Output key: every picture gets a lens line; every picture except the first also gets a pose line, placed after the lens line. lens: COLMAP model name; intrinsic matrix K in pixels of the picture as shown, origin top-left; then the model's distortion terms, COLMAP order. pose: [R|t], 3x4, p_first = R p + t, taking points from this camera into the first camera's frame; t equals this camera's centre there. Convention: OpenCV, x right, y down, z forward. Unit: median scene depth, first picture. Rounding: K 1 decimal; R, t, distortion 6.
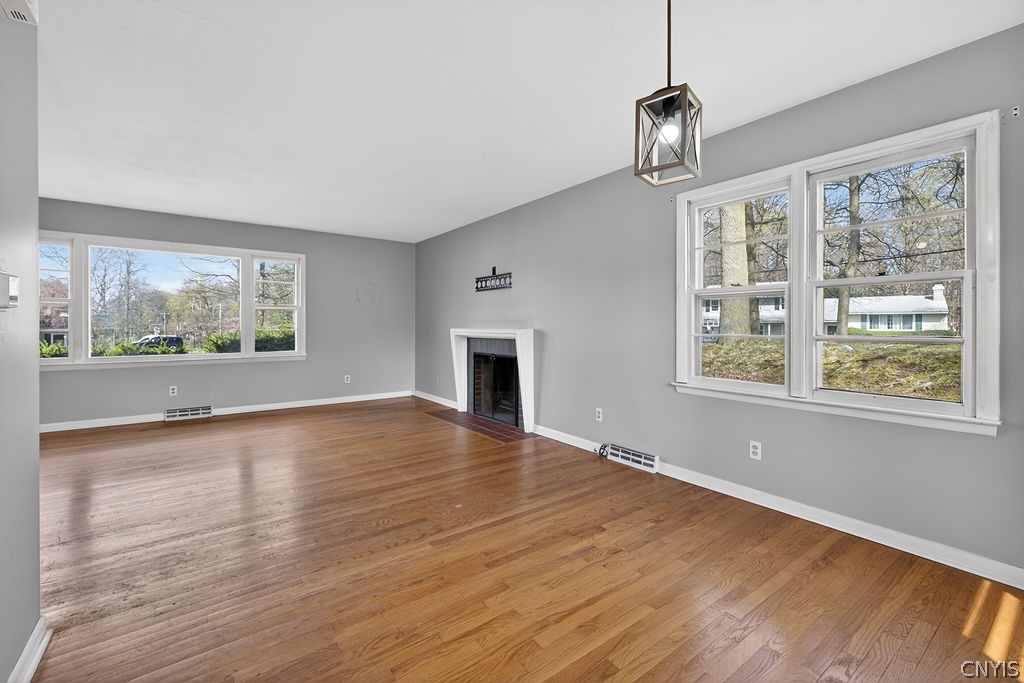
lens RADIAL K [[433.3, 0, 509.3], [0, 433.3, 322.9], [0, 0, 1]] dist [0.008402, -0.000164]
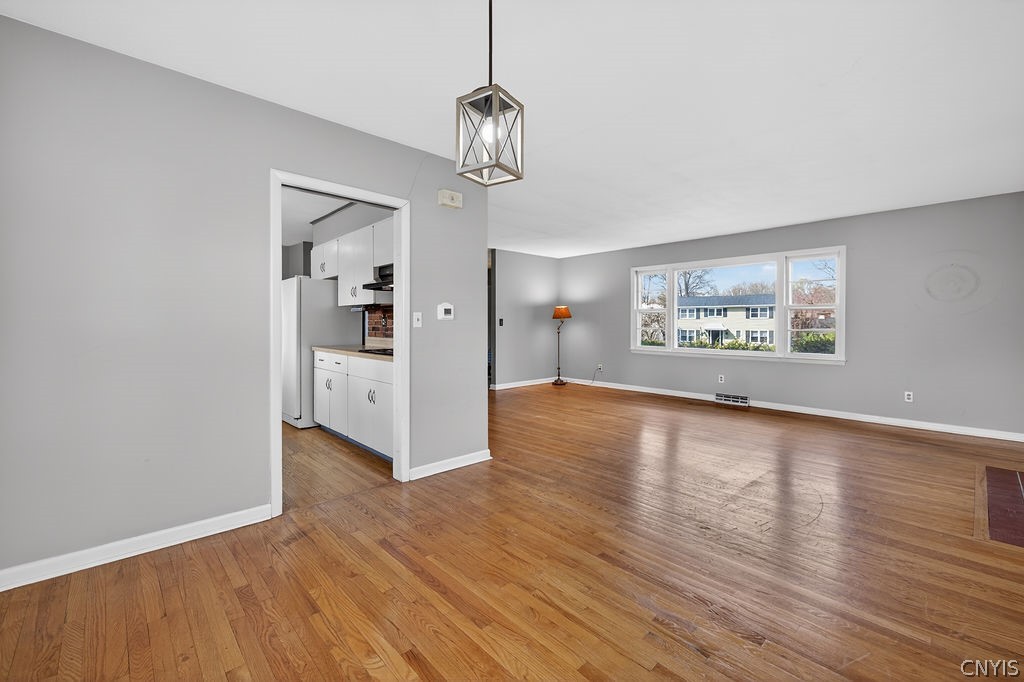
lens RADIAL K [[431.7, 0, 505.0], [0, 431.7, 326.3], [0, 0, 1]] dist [0.000289, -0.000519]
pose [[0.107057, 0.003485, -0.994247, 0.394711], [-0.001318, 0.999993, 0.003364, 0.004482], [0.994252, 0.000950, 0.107061, 0.274443]]
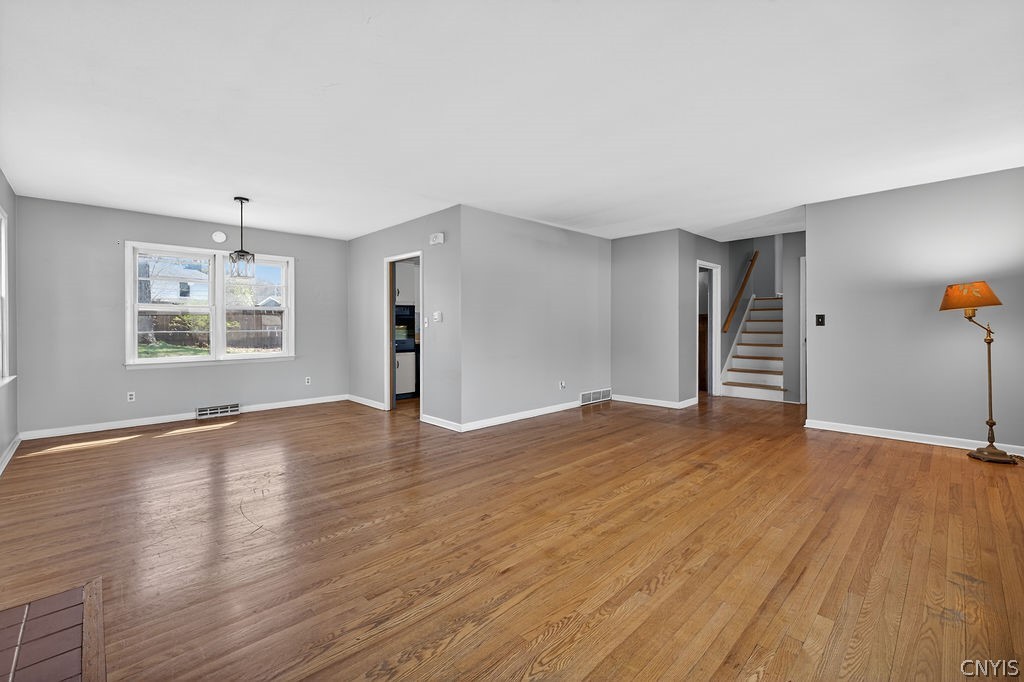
lens RADIAL K [[433.3, 0, 509.3], [0, 433.3, 322.4], [0, 0, 1]] dist [0.008402, -0.000164]
pose [[-0.990653, 0.002720, -0.136383, -0.325031], [0.003606, 0.999974, -0.006252, 0.004031], [0.136362, -0.006686, -0.990637, 1.275277]]
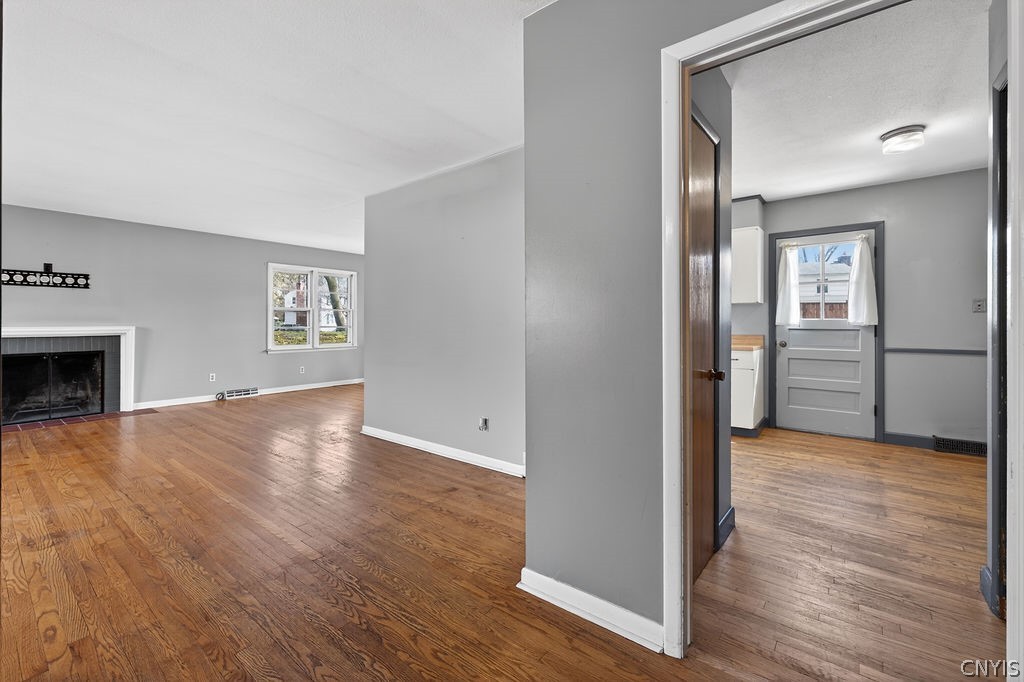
lens RADIAL K [[433.3, 0, 509.3], [0, 433.3, 322.4], [0, 0, 1]] dist [0.008402, -0.000164]
pose [[-0.261208, 0.001907, 0.965281, -1.315986], [-0.005989, 0.999976, -0.003596, 0.000685], [-0.965264, -0.006721, -0.261190, 0.270248]]
